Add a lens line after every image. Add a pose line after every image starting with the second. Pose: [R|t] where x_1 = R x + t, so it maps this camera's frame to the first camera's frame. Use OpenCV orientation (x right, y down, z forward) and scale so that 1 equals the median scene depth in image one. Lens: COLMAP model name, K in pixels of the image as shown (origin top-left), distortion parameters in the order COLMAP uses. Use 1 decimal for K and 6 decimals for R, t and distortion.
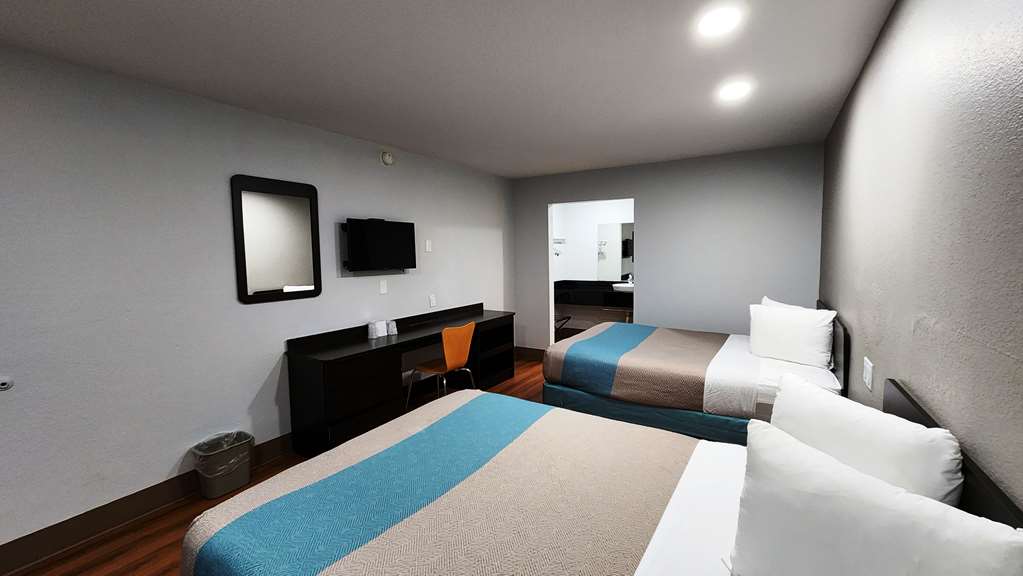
lens RADIAL K [[421.1, 0, 507.8], [0, 421.1, 284.8], [0, 0, 1]] dist [0.001347, 0.000285]
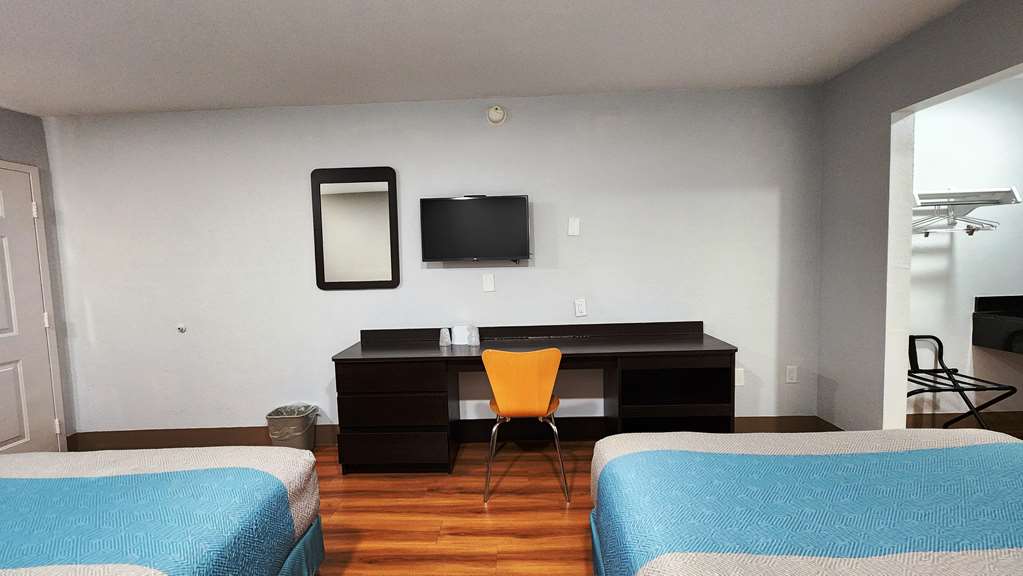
lens RADIAL K [[421.1, 0, 507.8], [0, 421.1, 284.8], [0, 0, 1]] dist [0.001347, 0.000285]
pose [[0.510445, 0.060632, -0.857770, 0.414817], [-0.046307, 0.998002, 0.042988, -0.027661], [0.858662, 0.017777, 0.512233, 0.666932]]
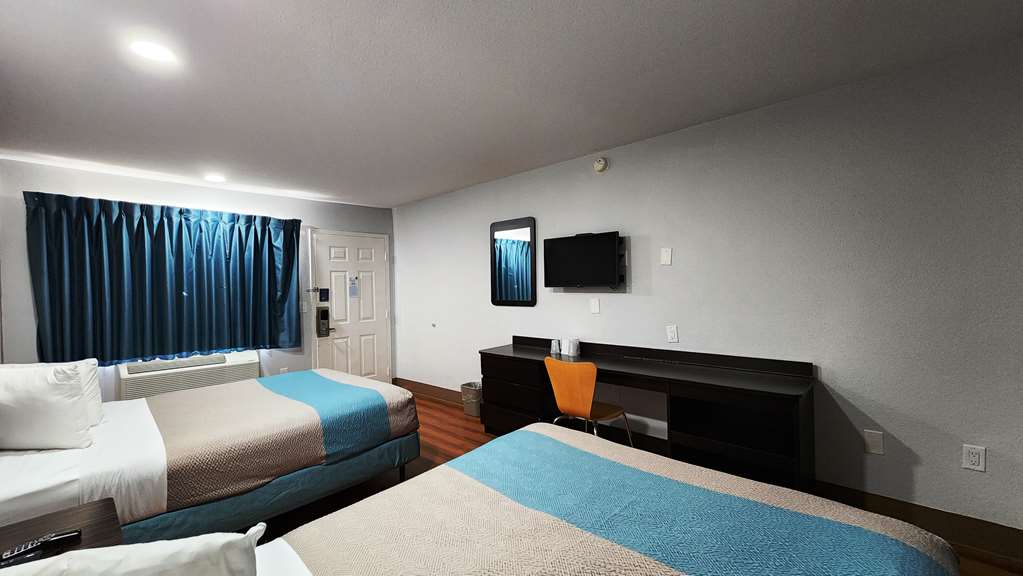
lens RADIAL K [[421.1, 0, 507.8], [0, 421.1, 284.8], [0, 0, 1]] dist [0.001347, 0.000285]
pose [[-0.198935, 0.025550, -0.979680, 0.683173], [-0.049216, 0.998138, 0.036025, -0.068143], [0.978776, 0.055383, -0.197307, 1.048142]]
